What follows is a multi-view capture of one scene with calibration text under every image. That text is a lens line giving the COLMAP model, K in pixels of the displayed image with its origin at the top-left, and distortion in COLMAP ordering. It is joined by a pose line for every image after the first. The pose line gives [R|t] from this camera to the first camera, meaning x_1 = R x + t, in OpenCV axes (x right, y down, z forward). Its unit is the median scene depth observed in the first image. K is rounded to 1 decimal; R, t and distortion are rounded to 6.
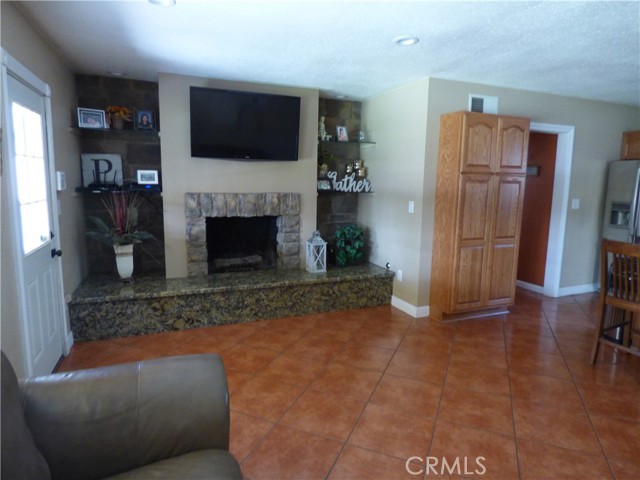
lens RADIAL K [[395.3, 0, 320.0], [0, 395.3, 240.0], [0, 0, 1]] dist [-0.004478, -0.000558]
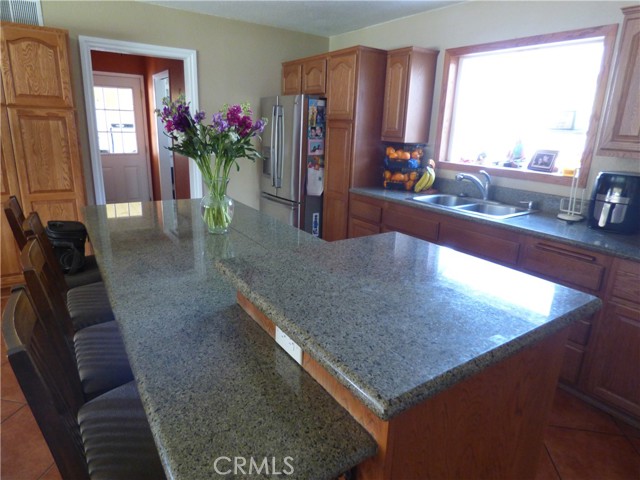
lens RADIAL K [[395.3, 0, 320.0], [0, 395.3, 240.0], [0, 0, 1]] dist [-0.004478, -0.000558]
pose [[0.975570, -0.037081, 0.216536, 0.816997], [0.004795, 0.989011, 0.147762, -0.023607], [-0.219635, -0.143114, 0.965028, 0.119595]]
